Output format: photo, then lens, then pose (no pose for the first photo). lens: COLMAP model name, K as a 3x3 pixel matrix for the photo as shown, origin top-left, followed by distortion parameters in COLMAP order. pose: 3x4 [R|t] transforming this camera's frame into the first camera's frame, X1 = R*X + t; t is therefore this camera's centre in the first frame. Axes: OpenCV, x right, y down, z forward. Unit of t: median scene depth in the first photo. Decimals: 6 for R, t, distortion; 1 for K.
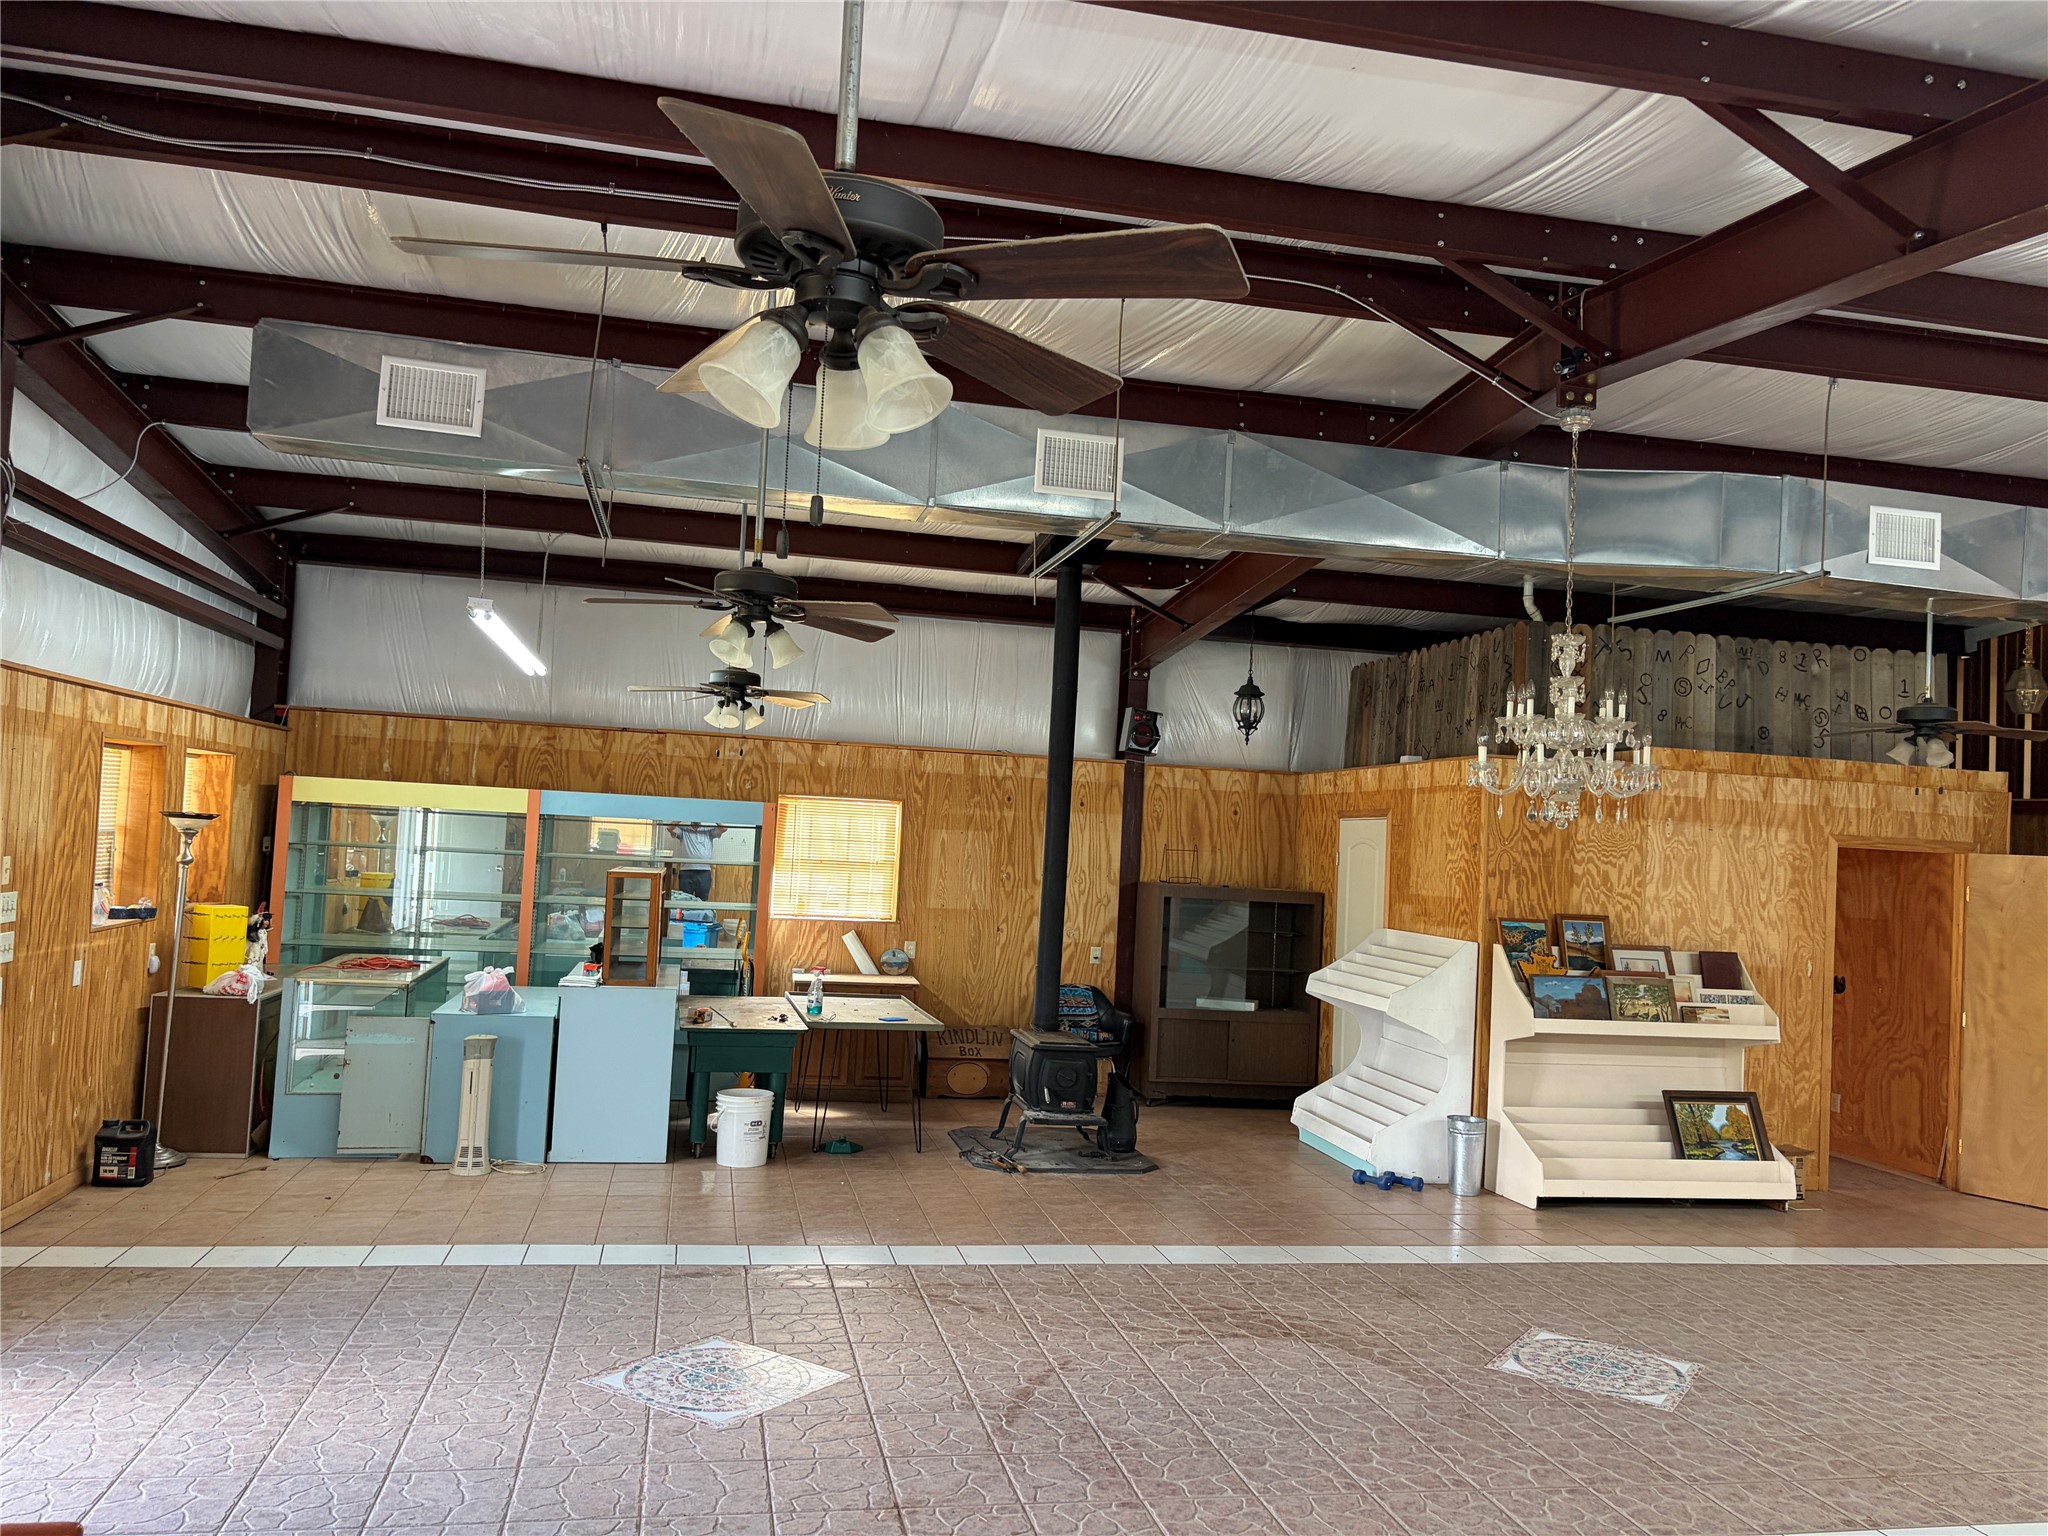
lens RADIAL K [[1550.0, 0, 1024.0], [0, 1550.0, 768.0], [0, 0, 1]] dist [0.093719, -0.116409]
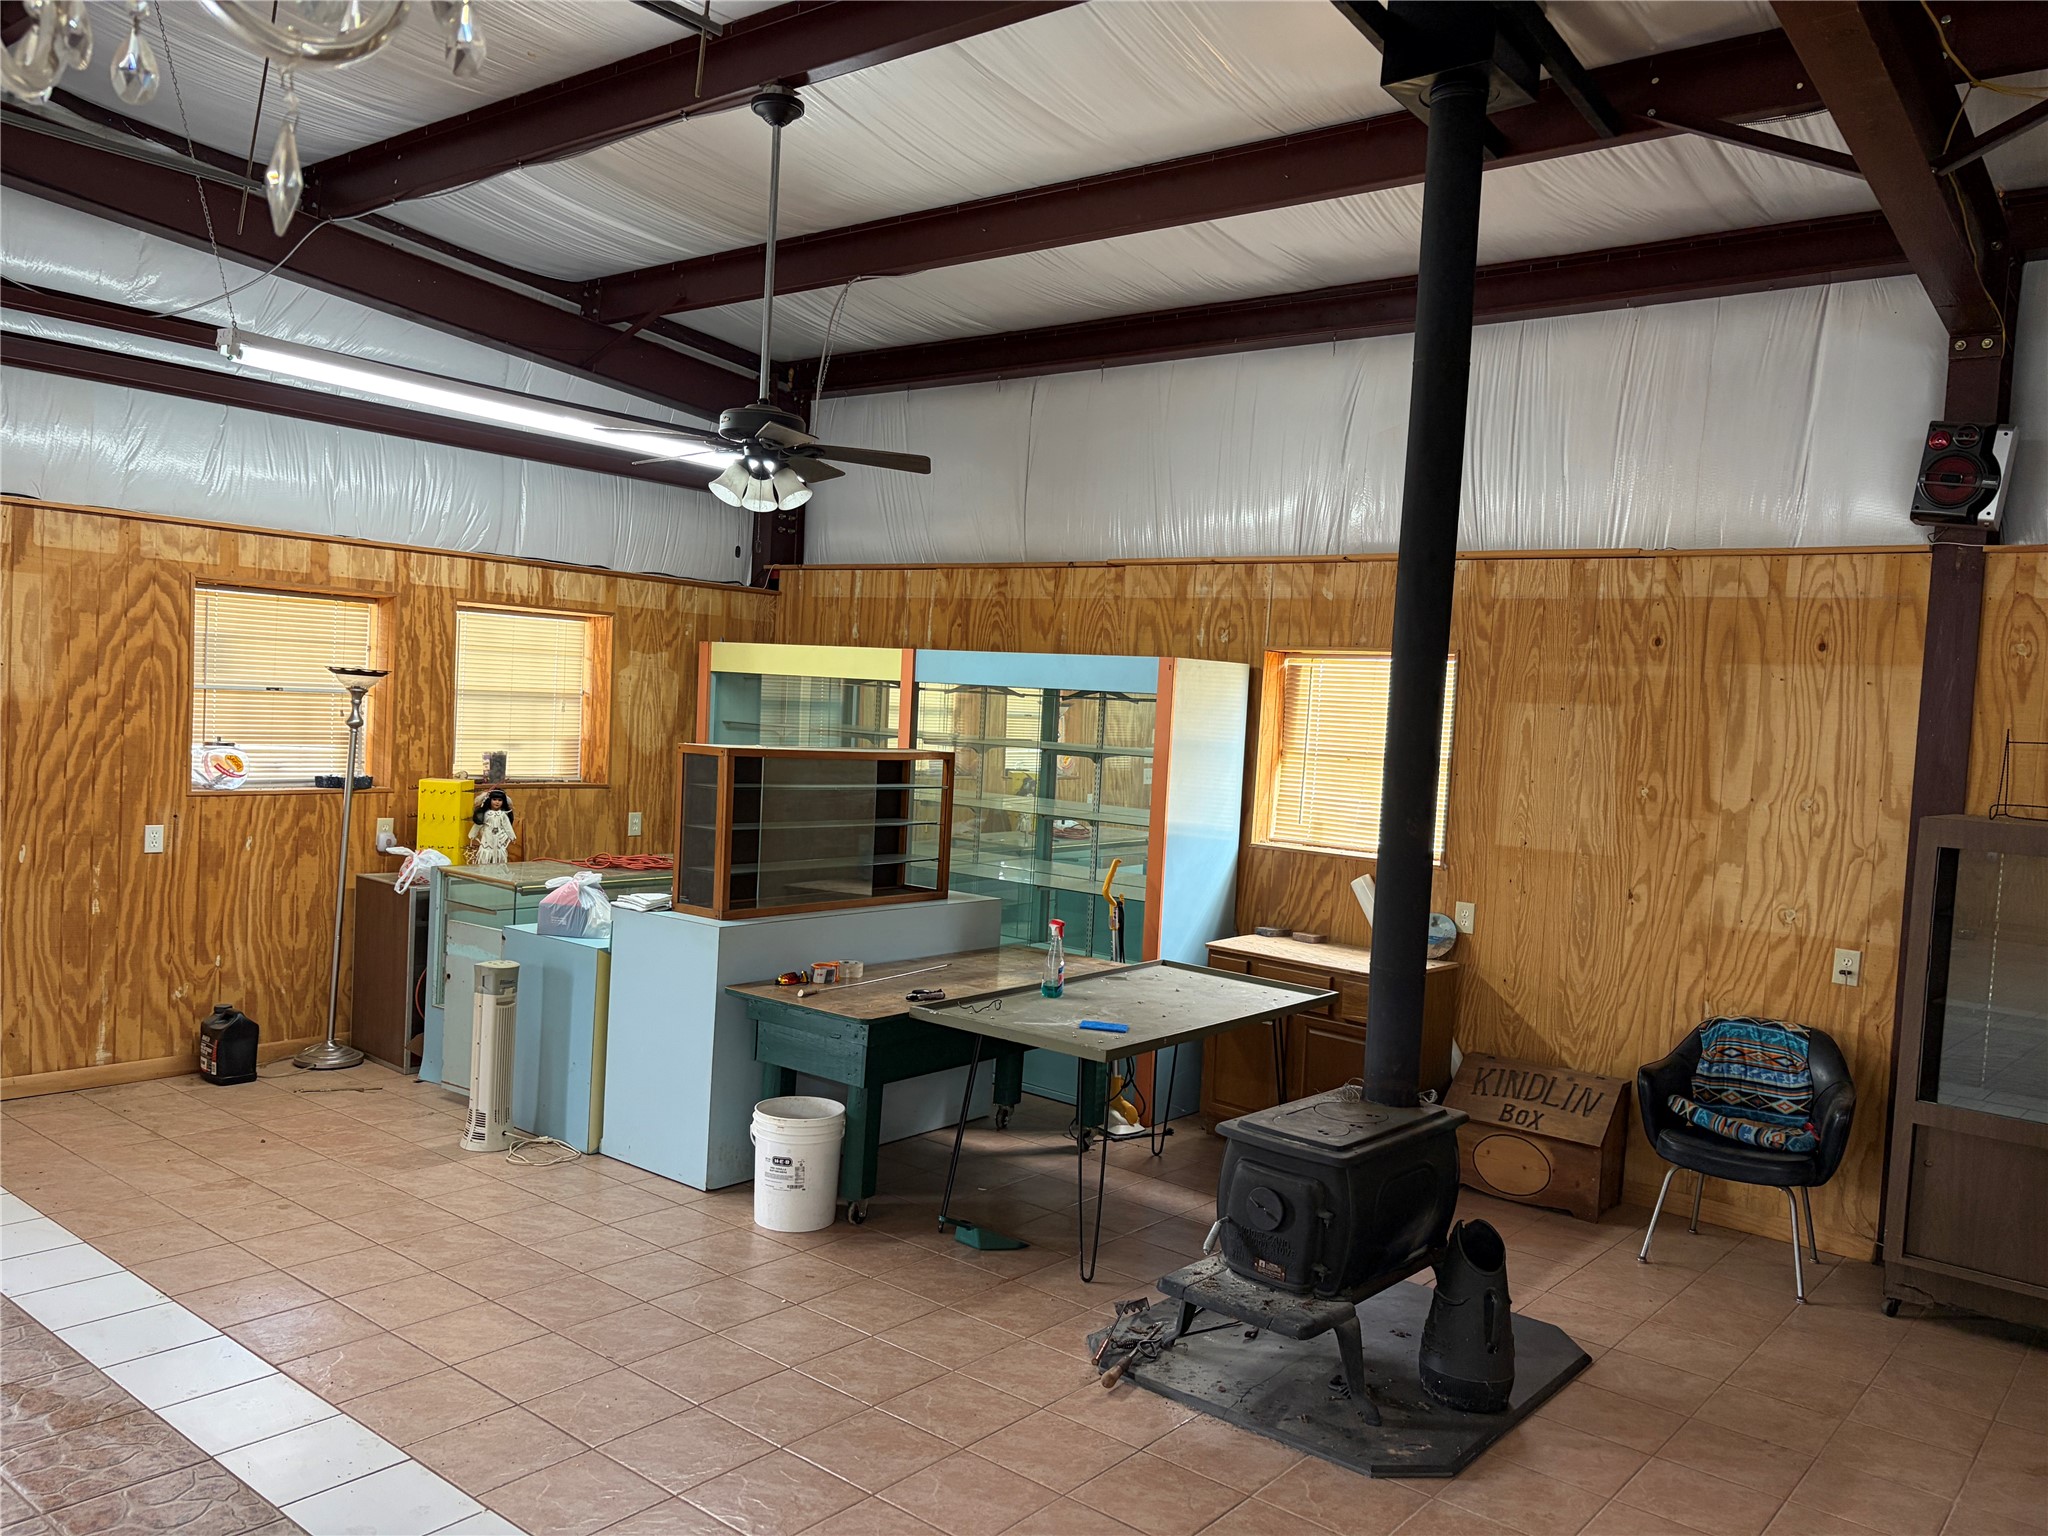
lens RADIAL K [[1550.0, 0, 1024.0], [0, 1550.0, 768.0], [0, 0, 1]] dist [0.093719, -0.116409]
pose [[0.627316, 0.015907, -0.778602, 0.270487], [0.013961, 0.999401, 0.031667, 0.043670], [0.778640, -0.030735, 0.626718, 0.531544]]
